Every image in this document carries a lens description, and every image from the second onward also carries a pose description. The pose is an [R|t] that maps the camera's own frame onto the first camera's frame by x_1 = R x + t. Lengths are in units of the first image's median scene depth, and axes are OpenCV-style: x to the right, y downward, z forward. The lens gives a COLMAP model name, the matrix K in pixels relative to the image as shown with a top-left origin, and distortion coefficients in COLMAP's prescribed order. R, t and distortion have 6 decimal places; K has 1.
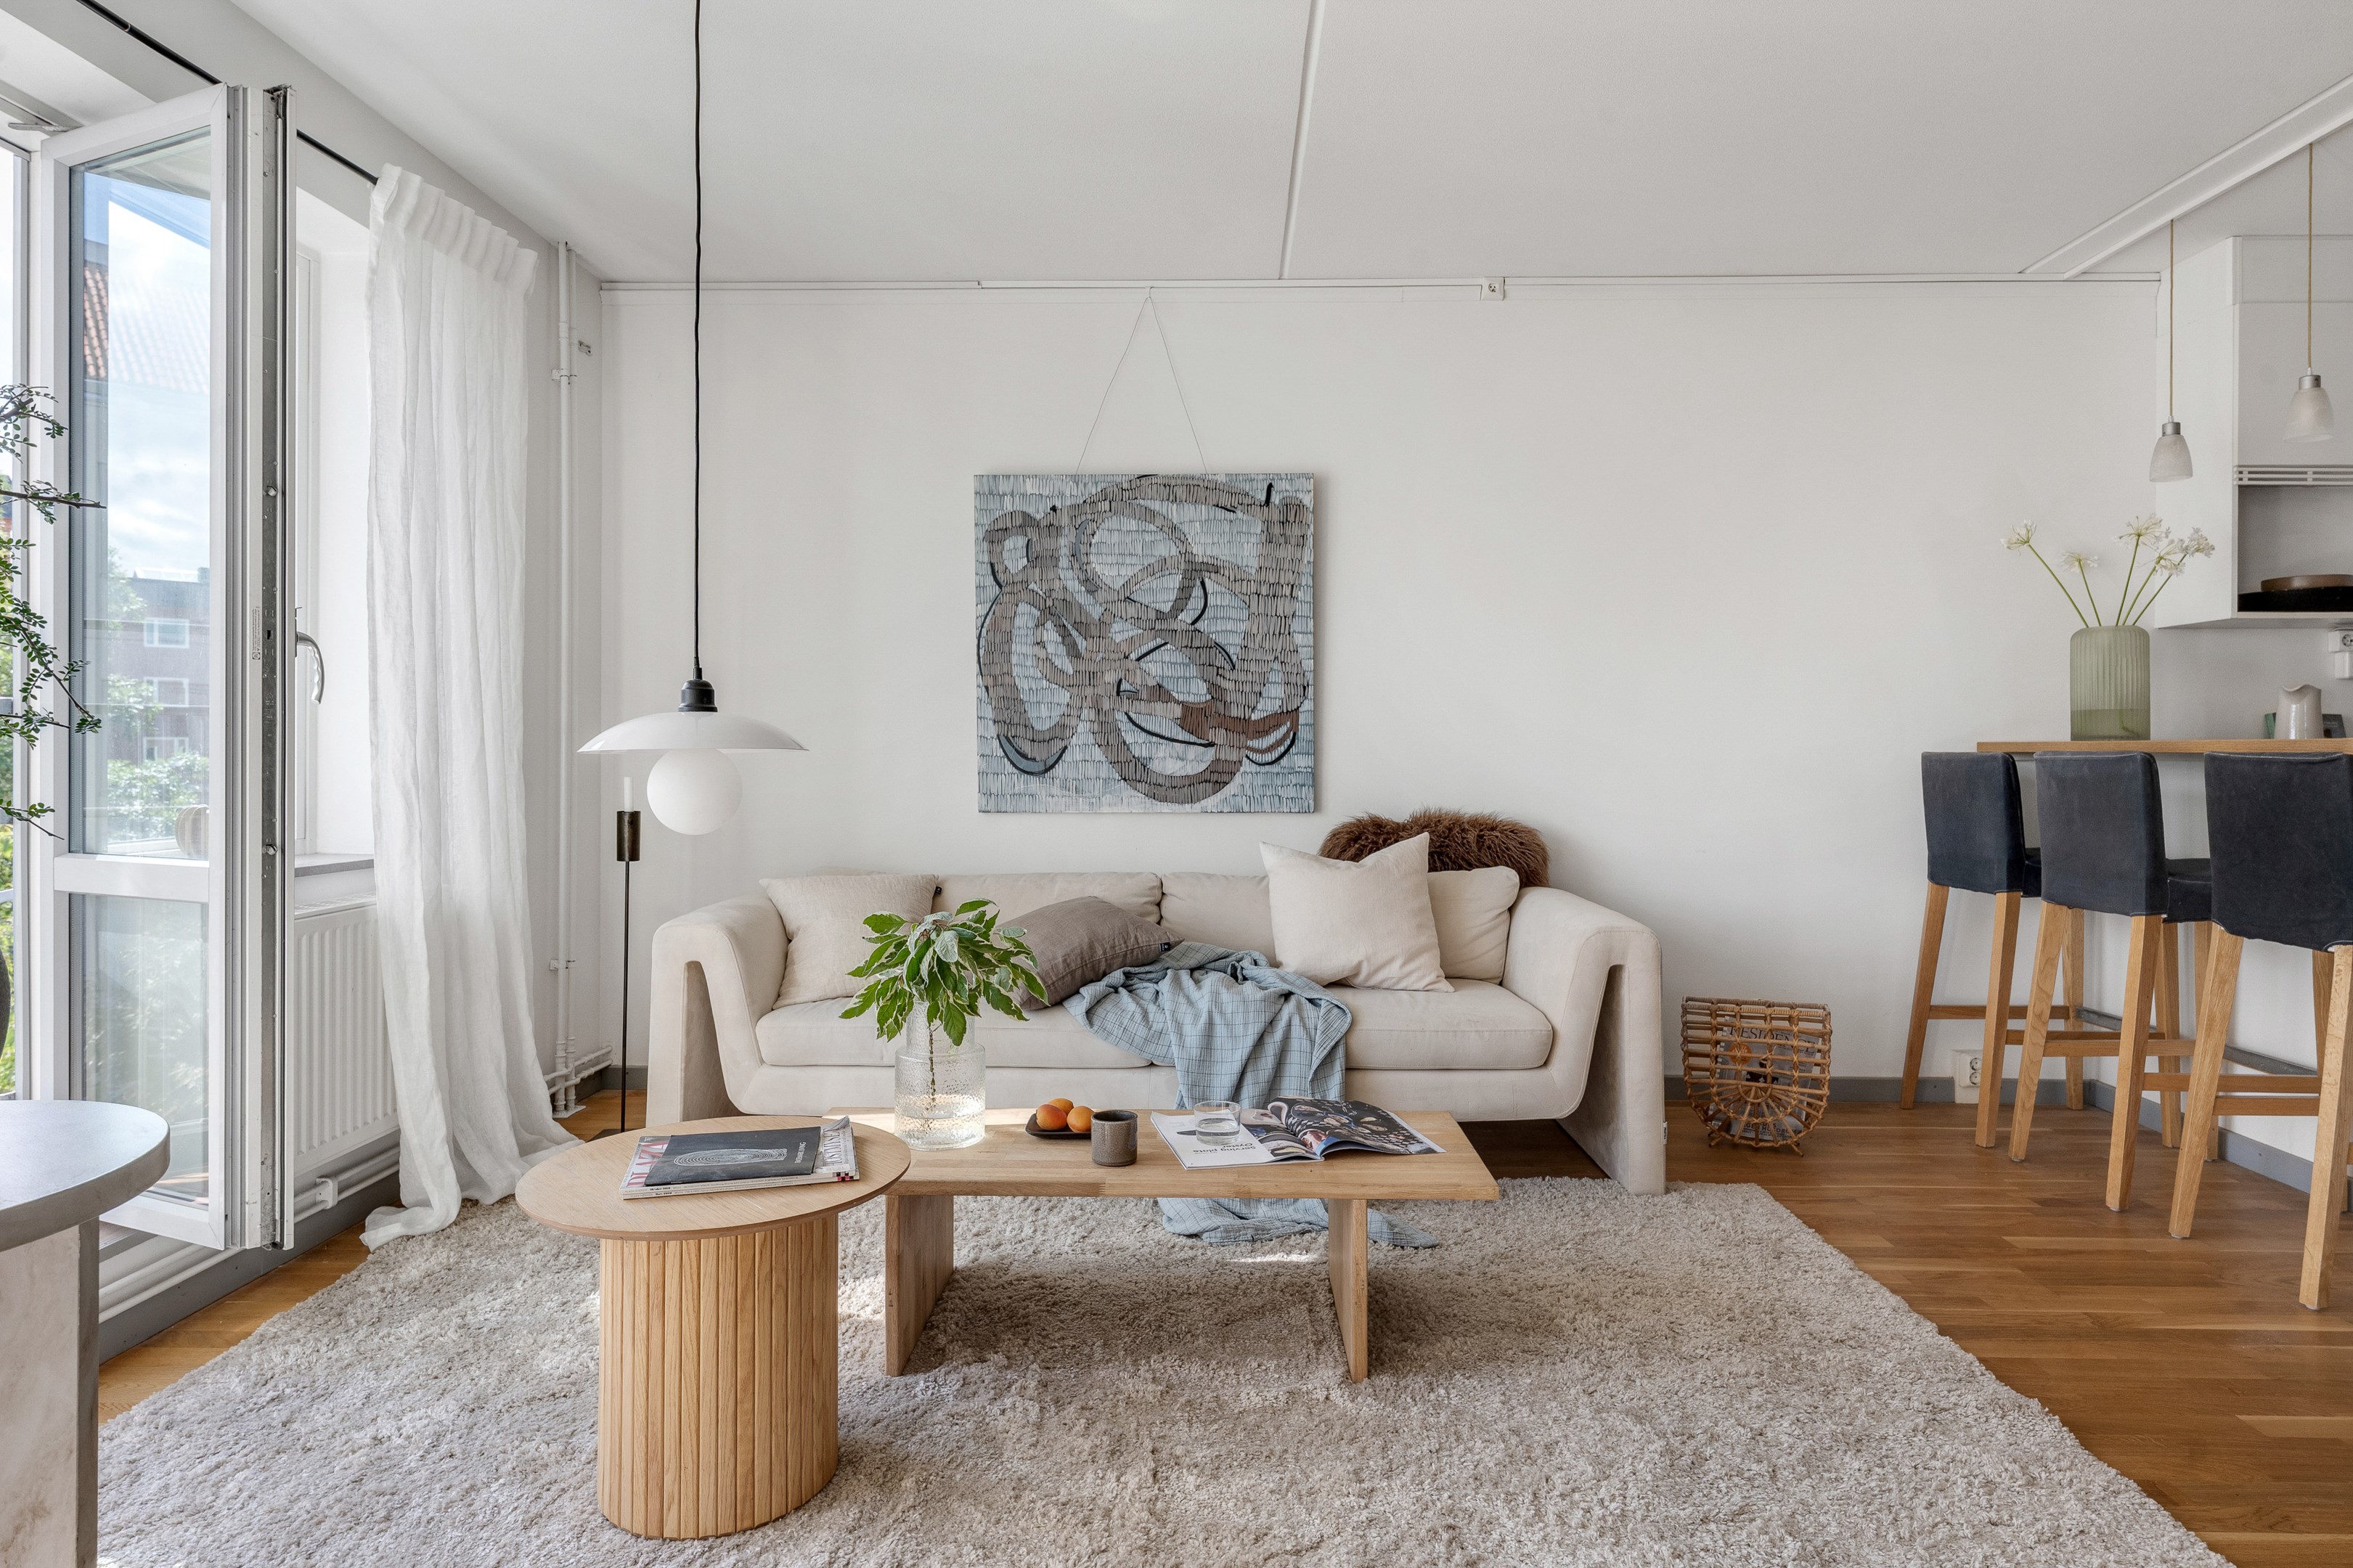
lens RADIAL K [[1339.2, 0, 1201.1], [0, 1339.2, 746.5], [0, 0, 1]] dist [0.002732, -0.000041]
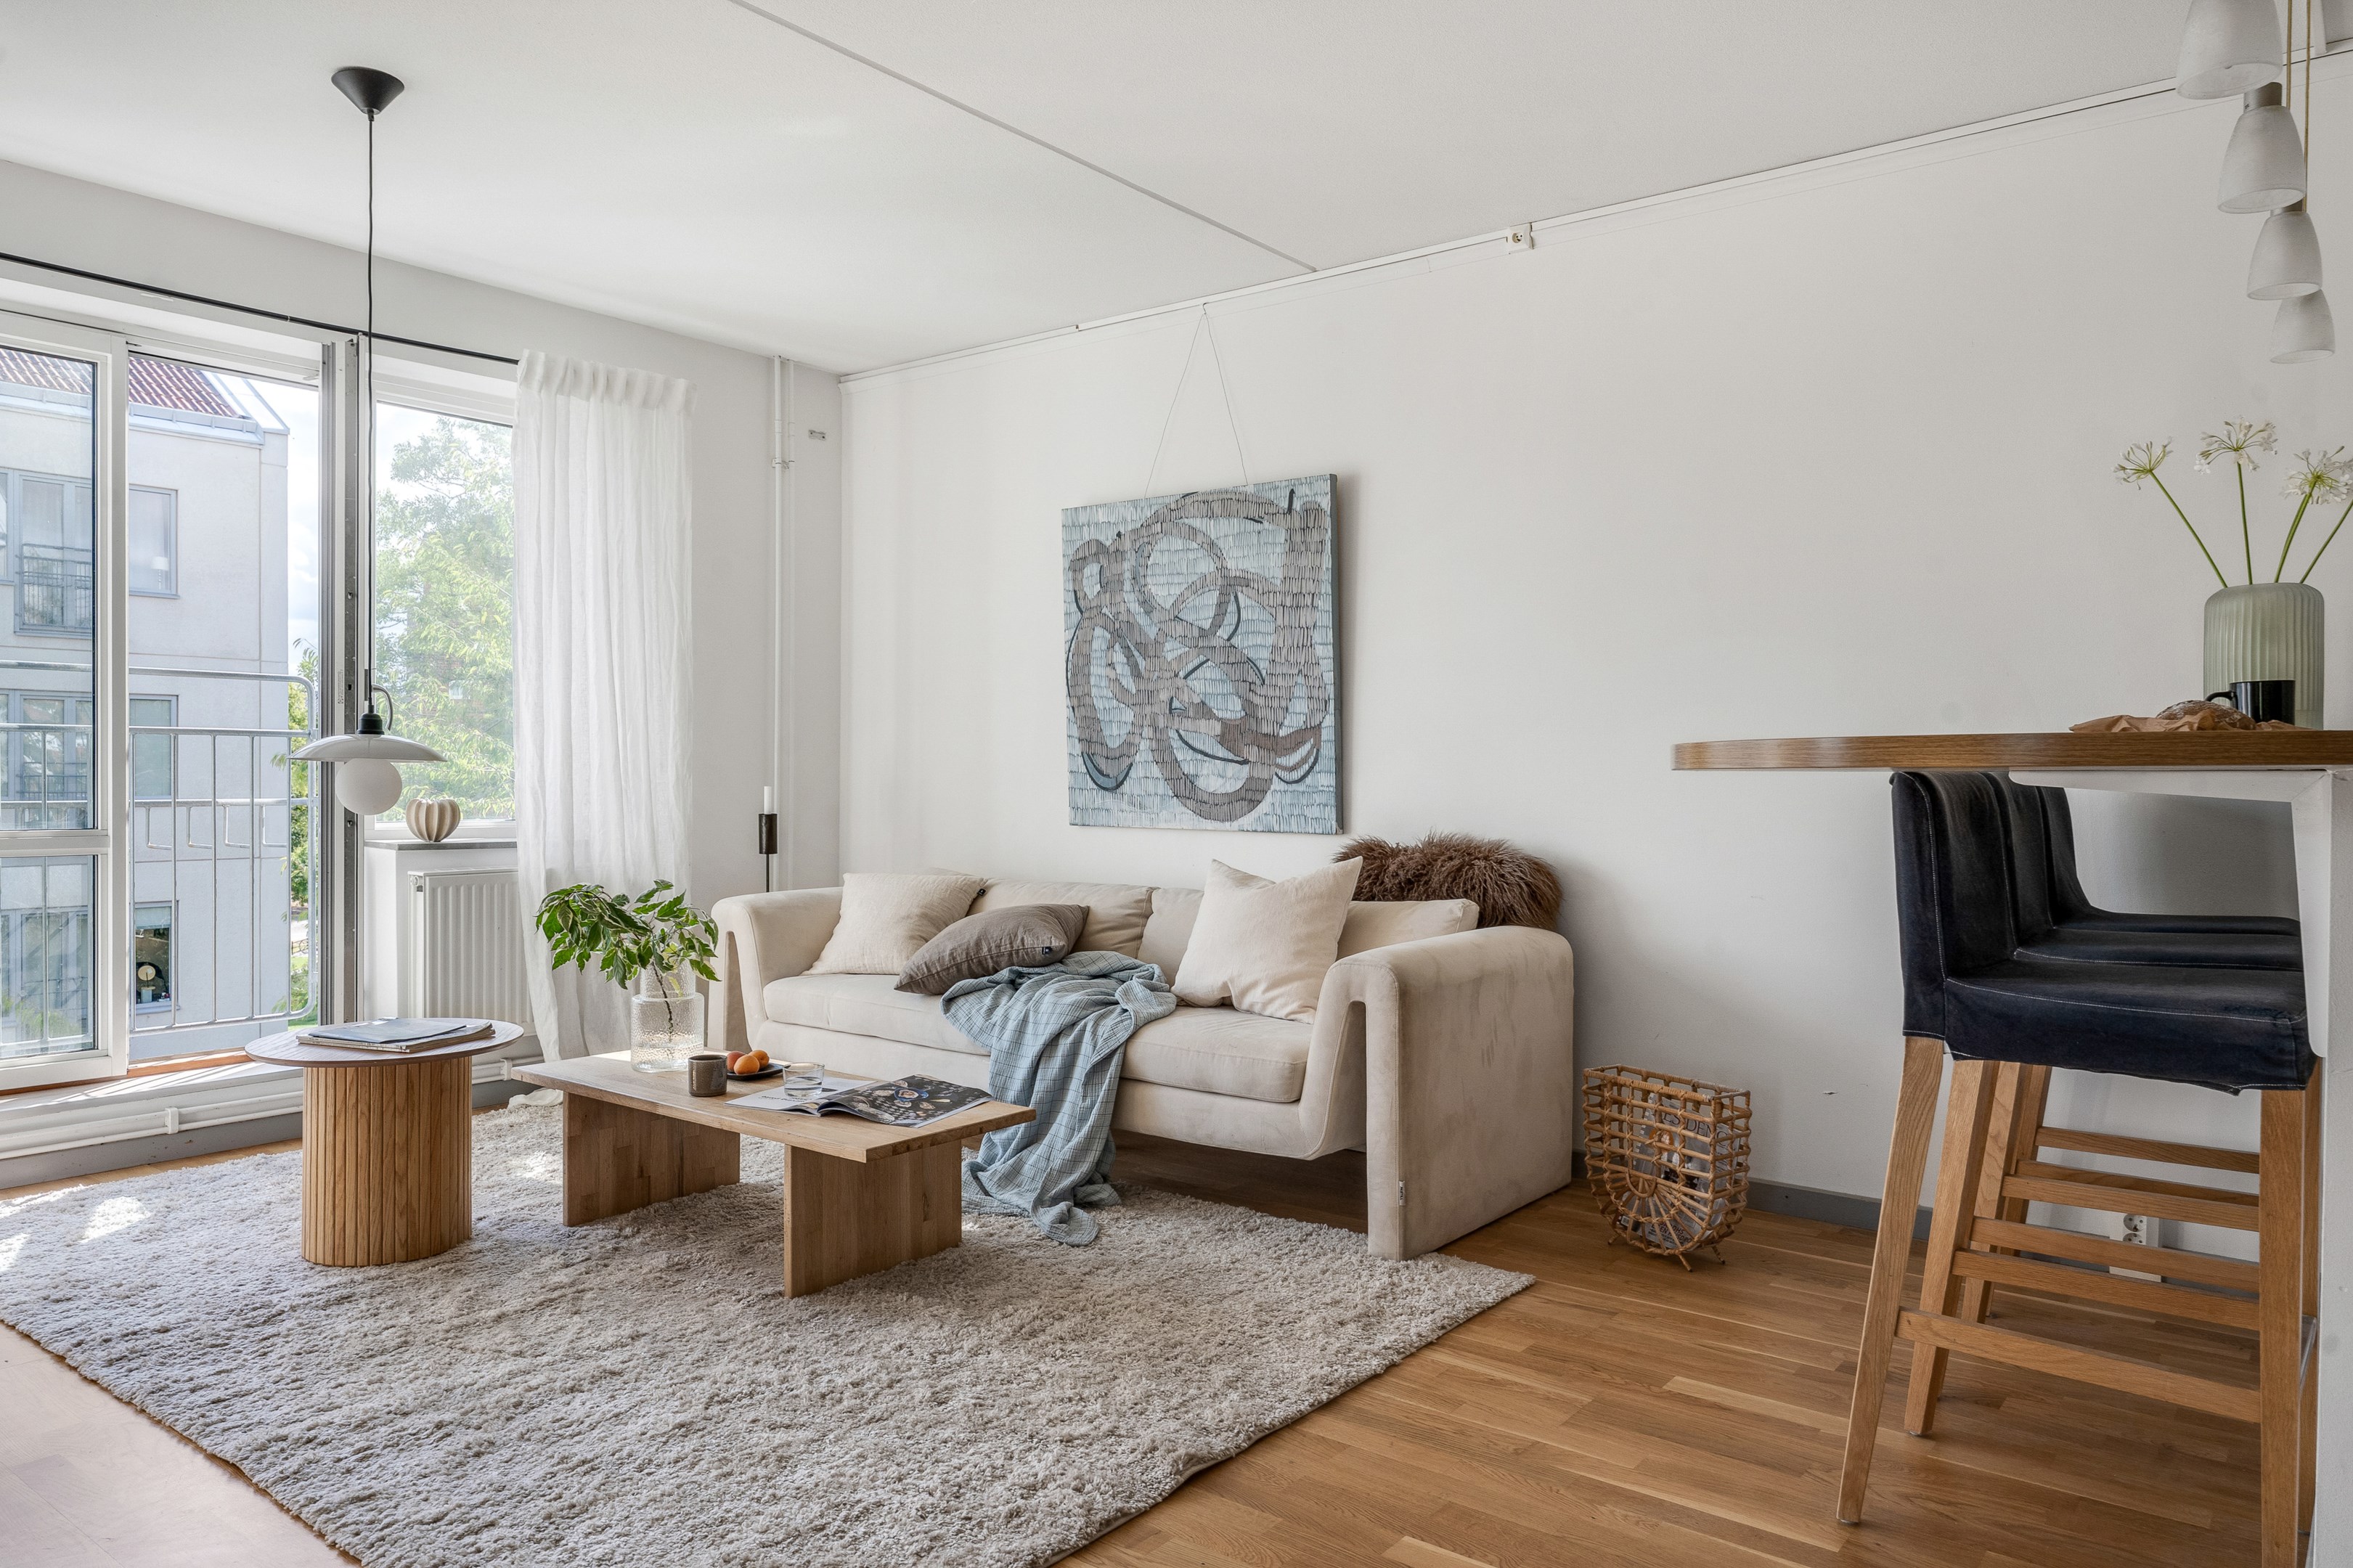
lens RADIAL K [[1538.3, 0, 1185.7], [0, 1538.3, 791.7], [0, 0, 1]] dist [0.000688, -0.003640]
pose [[0.809653, 0.013581, -0.586752, 0.644011], [-0.005388, 0.999862, 0.015708, 0.002964], [0.586884, -0.009556, 0.809615, 0.062652]]
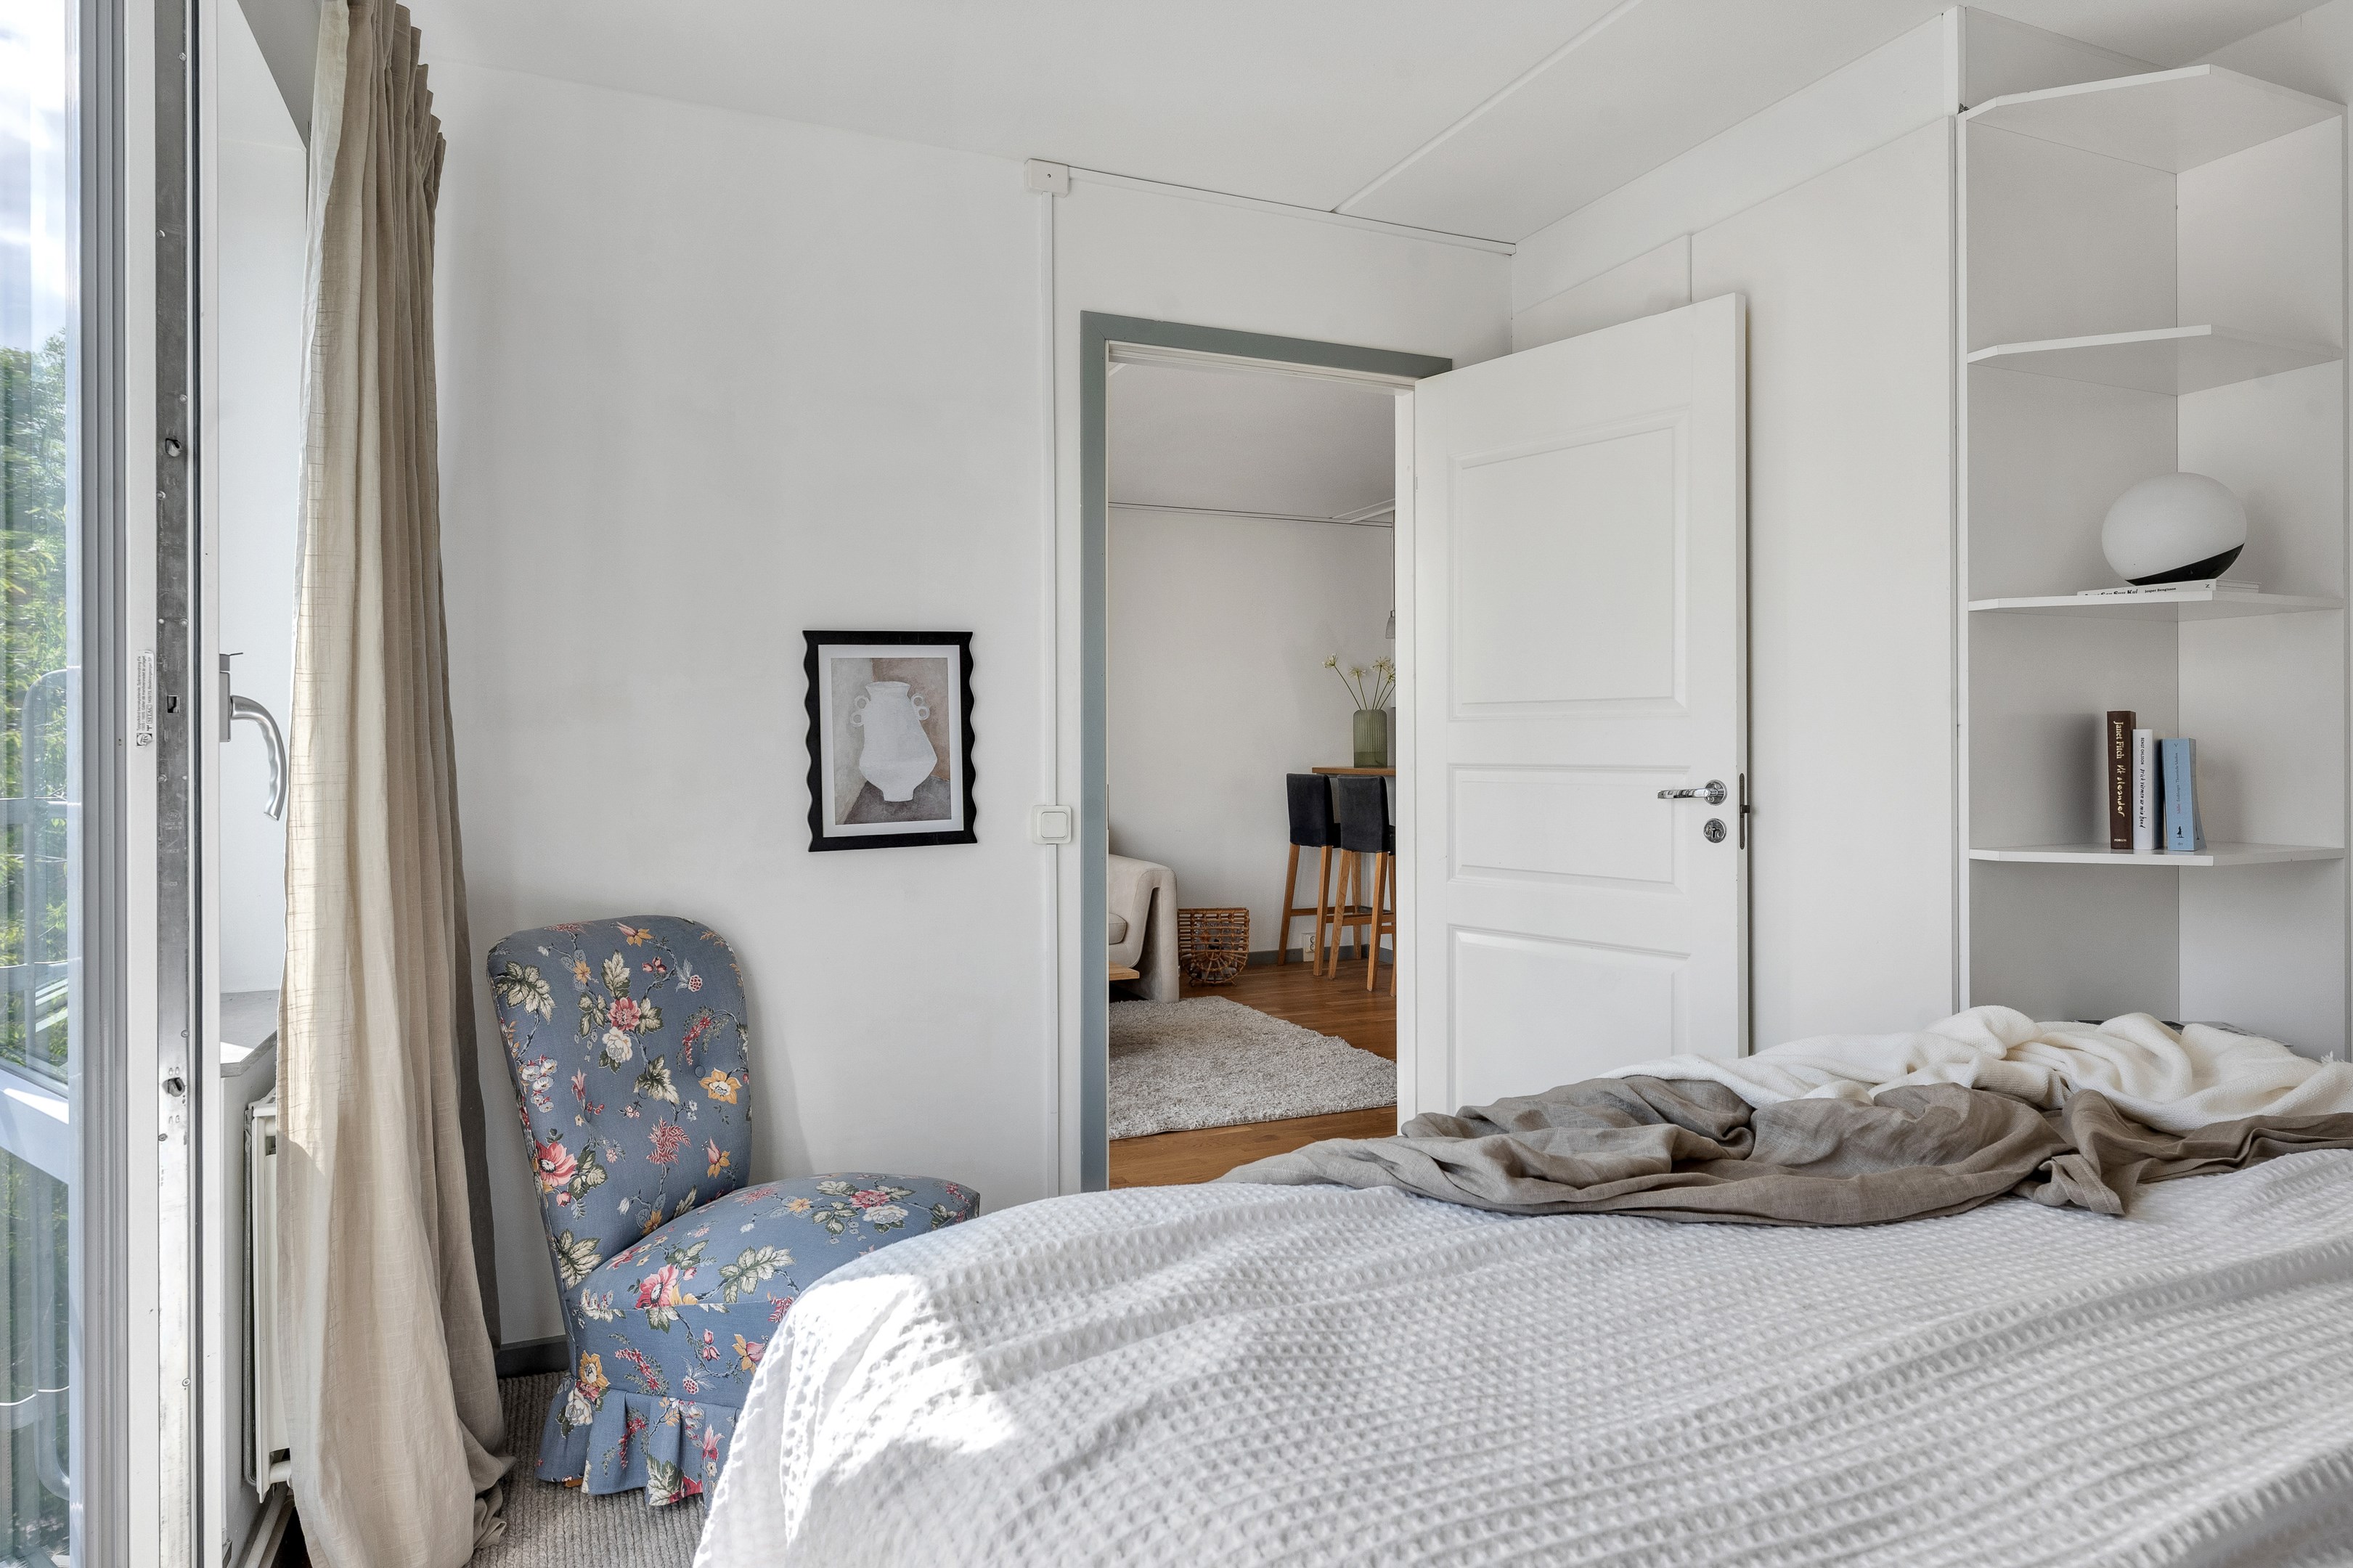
lens RADIAL K [[1538.3, 0, 1186.8], [0, 1538.3, 768.7], [0, 0, 1]] dist [0.000688, -0.003640]
pose [[0.899445, -0.014121, 0.436805, -0.510707], [0.008266, 0.999849, 0.015302, -0.036863], [-0.436955, -0.010153, 0.899426, -0.845874]]
